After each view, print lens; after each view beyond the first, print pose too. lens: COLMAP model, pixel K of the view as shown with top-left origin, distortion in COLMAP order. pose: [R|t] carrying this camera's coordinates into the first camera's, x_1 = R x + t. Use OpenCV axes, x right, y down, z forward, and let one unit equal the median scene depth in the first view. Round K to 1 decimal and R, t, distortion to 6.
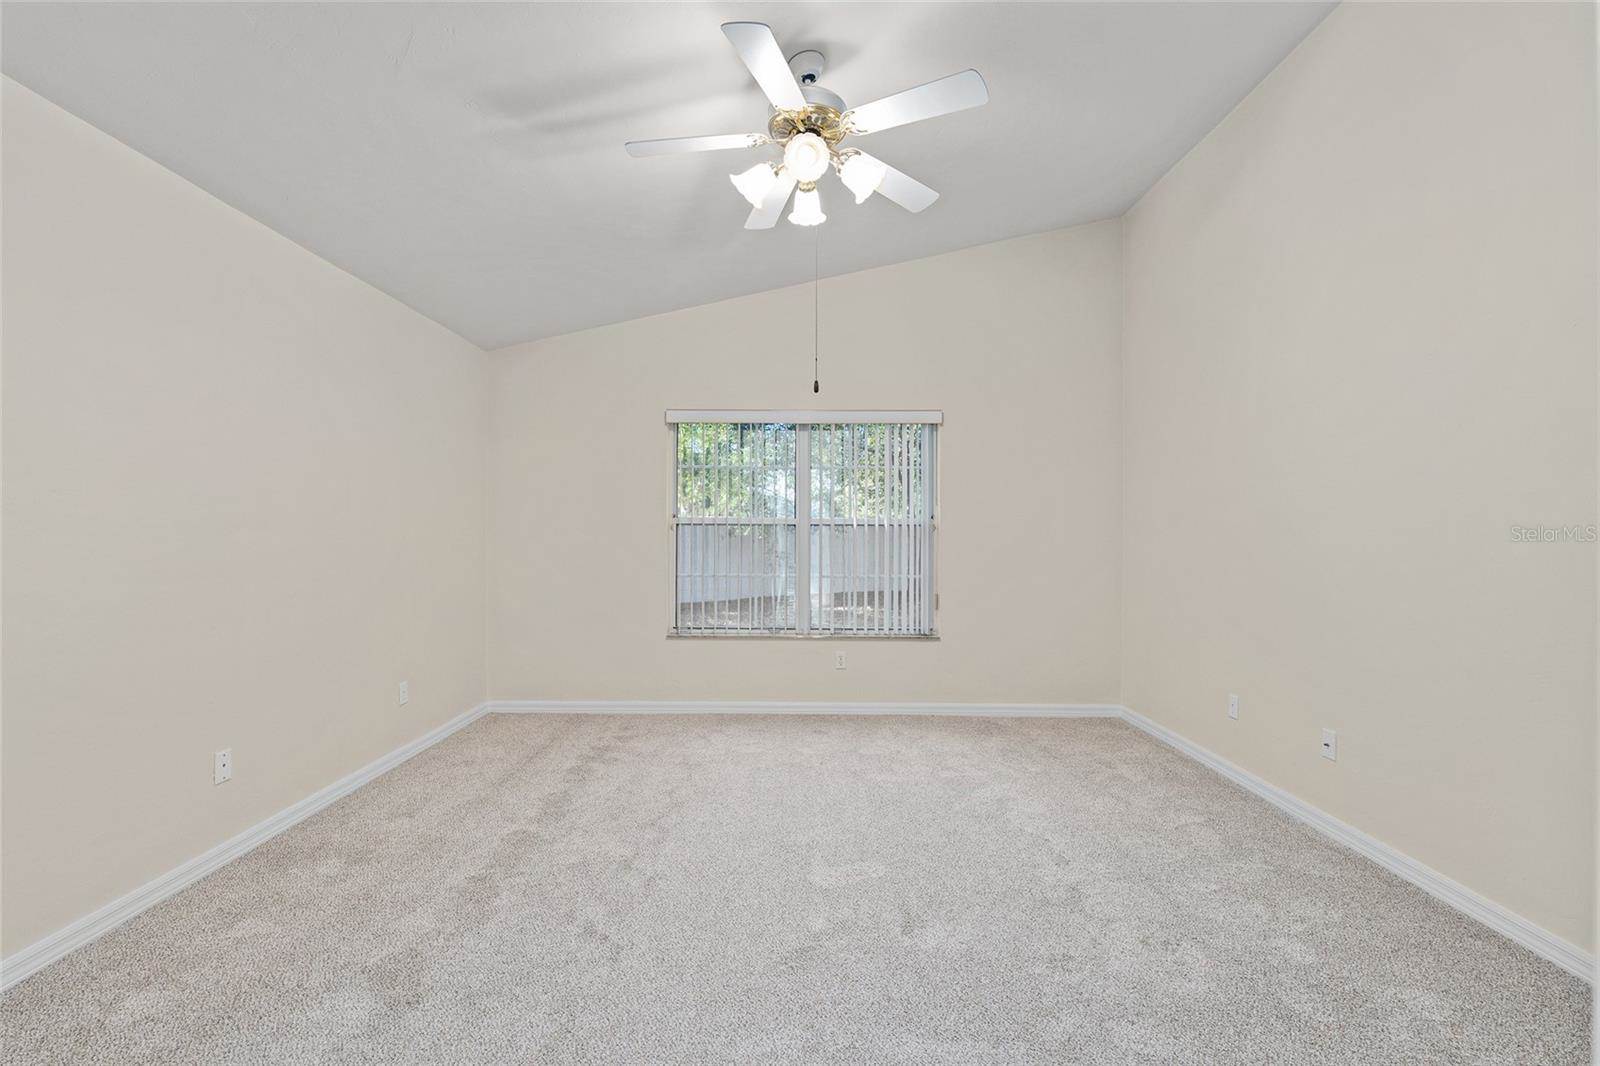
lens RADIAL K [[675.3, 0, 793.8], [0, 675.3, 536.4], [0, 0, 1]] dist [-0.011719, 0.000766]
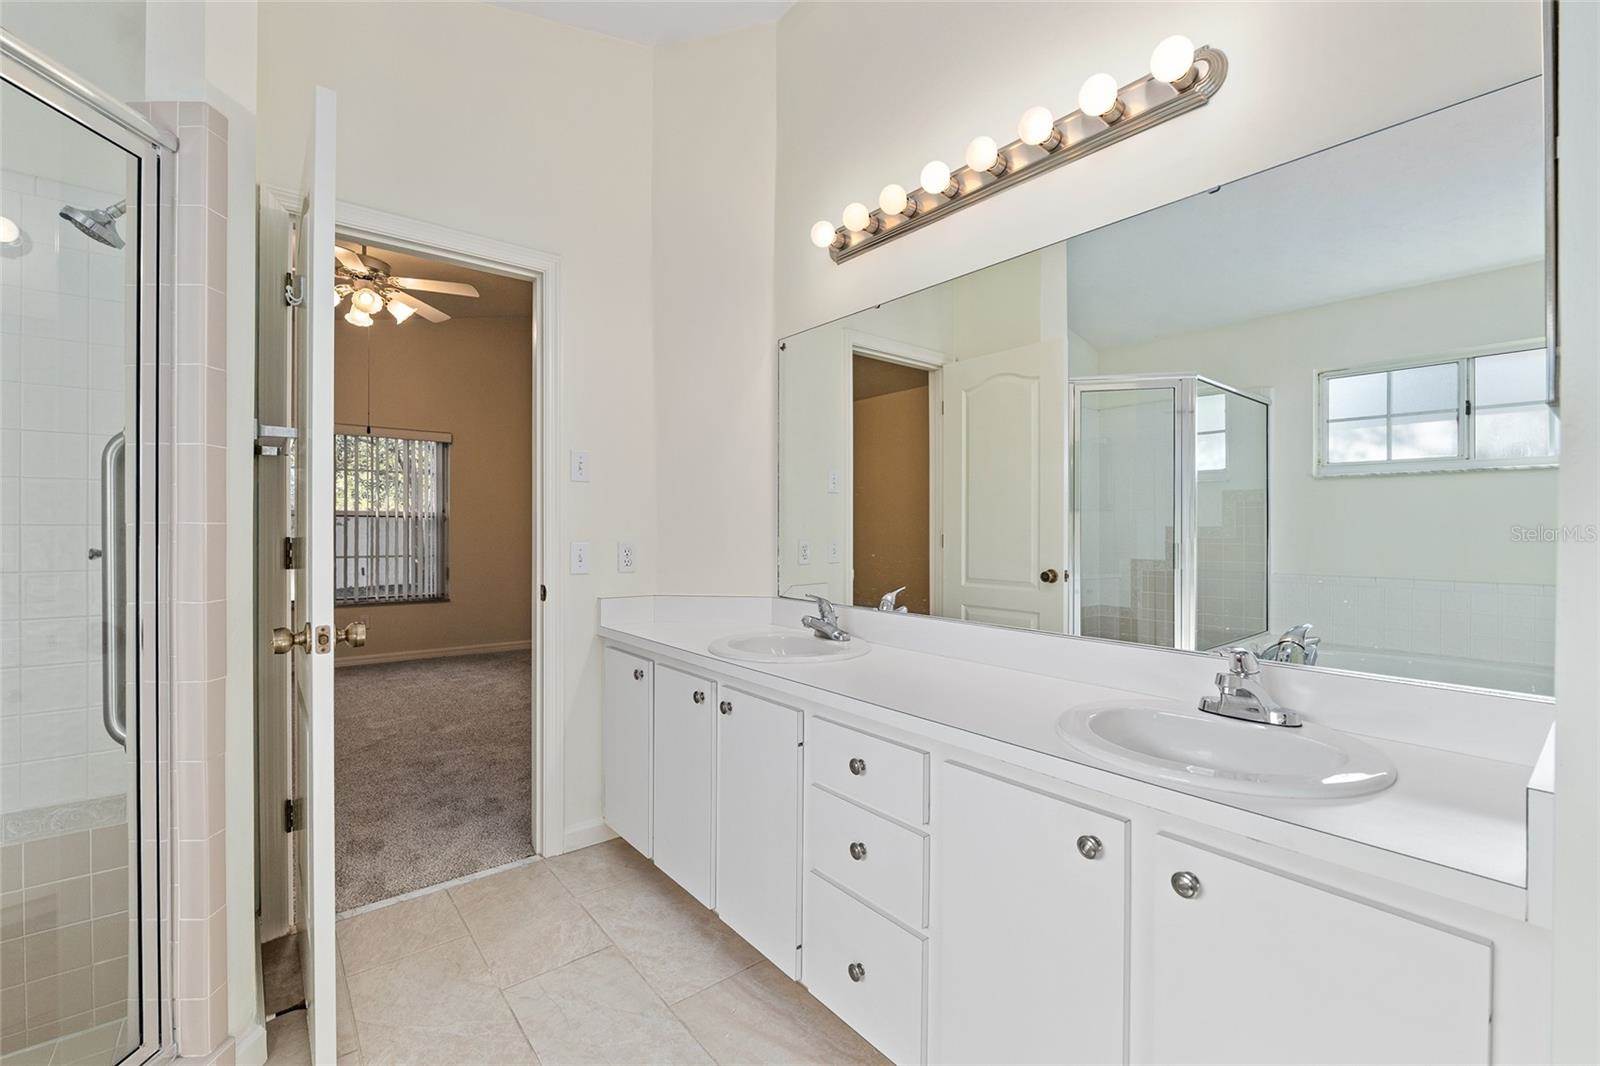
lens RADIAL K [[675.3, 0, 798.2], [0, 675.3, 531.1], [0, 0, 1]] dist [-0.011719, 0.000766]
pose [[0.769368, 0.000295, 0.638806, -0.167994], [0.000526, 0.999999, -0.001096, 0.021039], [-0.638806, 0.001179, 0.769367, -0.745804]]
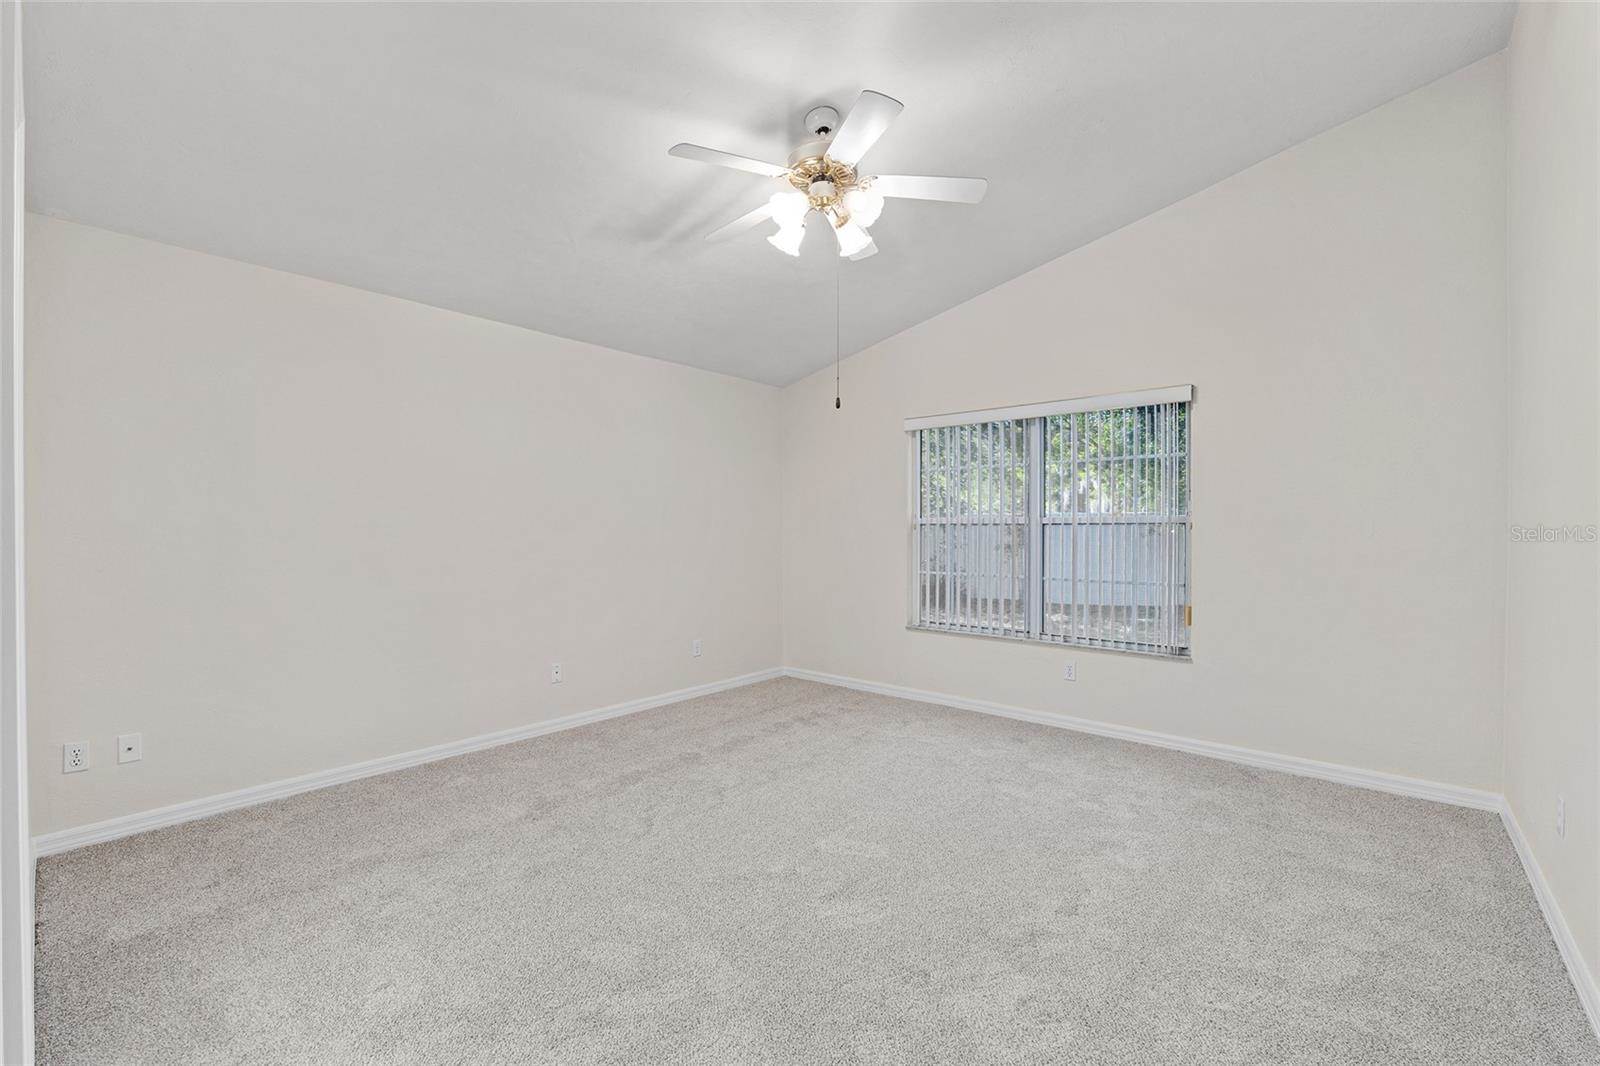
lens RADIAL K [[656.1, 0, 764.7], [0, 656.1, 535.1], [0, 0, 1]] dist [-0.009641, 0.000046]
pose [[0.758655, 0.002133, -0.651489, 0.508640], [-0.000787, 0.999997, 0.002358, -0.005146], [0.651492, -0.001276, 0.758655, 0.079153]]
